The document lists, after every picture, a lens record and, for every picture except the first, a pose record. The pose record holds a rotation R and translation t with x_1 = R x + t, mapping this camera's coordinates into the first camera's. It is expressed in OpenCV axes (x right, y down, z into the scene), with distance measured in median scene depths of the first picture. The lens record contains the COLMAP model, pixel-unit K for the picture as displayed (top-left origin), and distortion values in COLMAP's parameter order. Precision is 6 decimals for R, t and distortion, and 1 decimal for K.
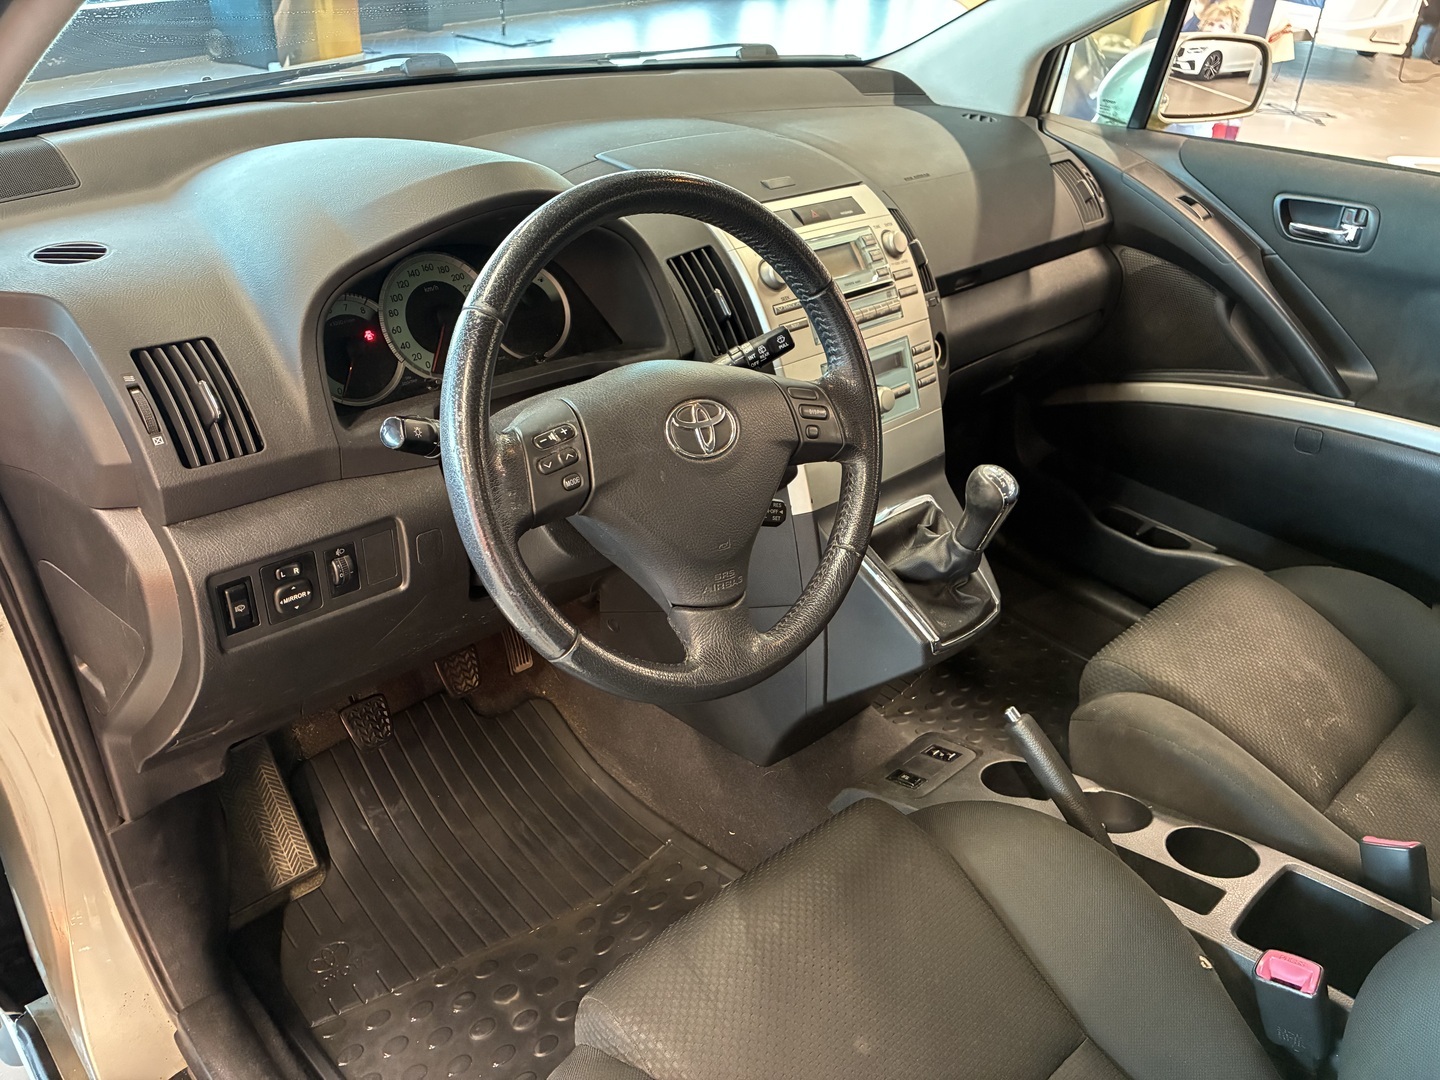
lens RADIAL K [[1071.8, 0, 720.0], [0, 1071.8, 540.0], [0, 0, 1]] dist [0.097139, -0.131387]
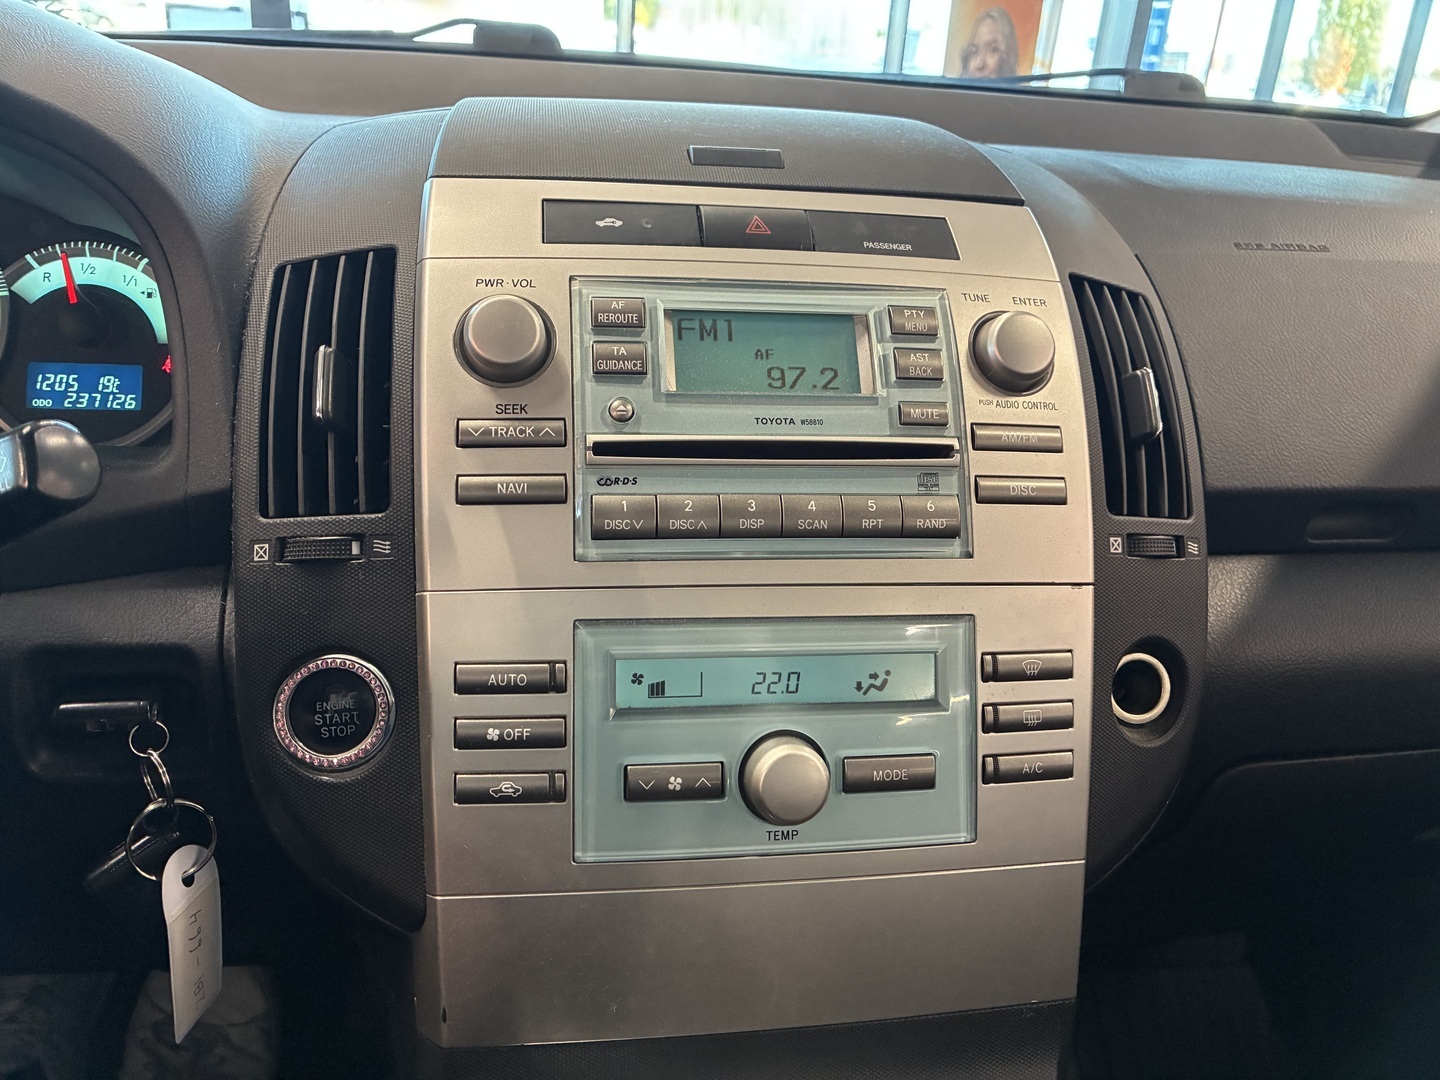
lens RADIAL K [[1071.8, 0, 720.0], [0, 1071.8, 540.0], [0, 0, 1]] dist [0.097139, -0.131387]
pose [[0.807448, 0.214542, -0.549545, 0.288209], [-0.309532, 0.947077, -0.085058, -0.160212], [0.502213, 0.238781, 0.831123, 0.686412]]
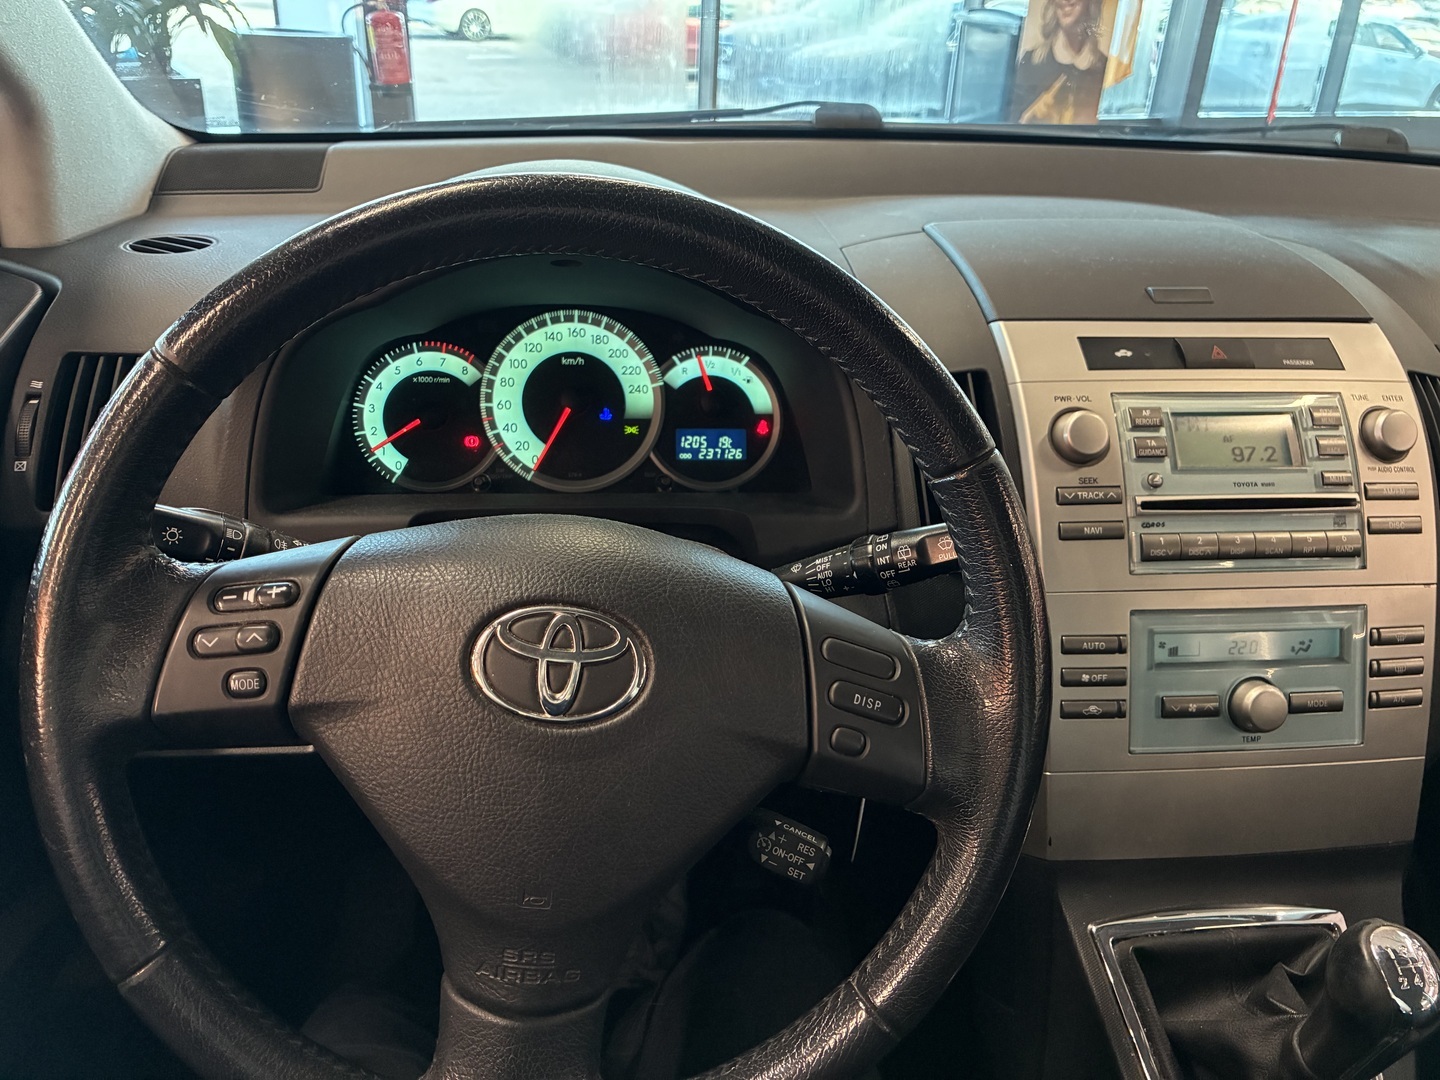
lens RADIAL K [[1120.6, 0, 720.0], [0, 1120.6, 540.0], [0, 0, 1]] dist [0.049027, -0.004070]
pose [[0.804365, 0.247366, -0.540192, 0.213315], [-0.306048, 0.951809, -0.019862, -0.112957], [0.509247, 0.181301, 0.841307, 0.370857]]
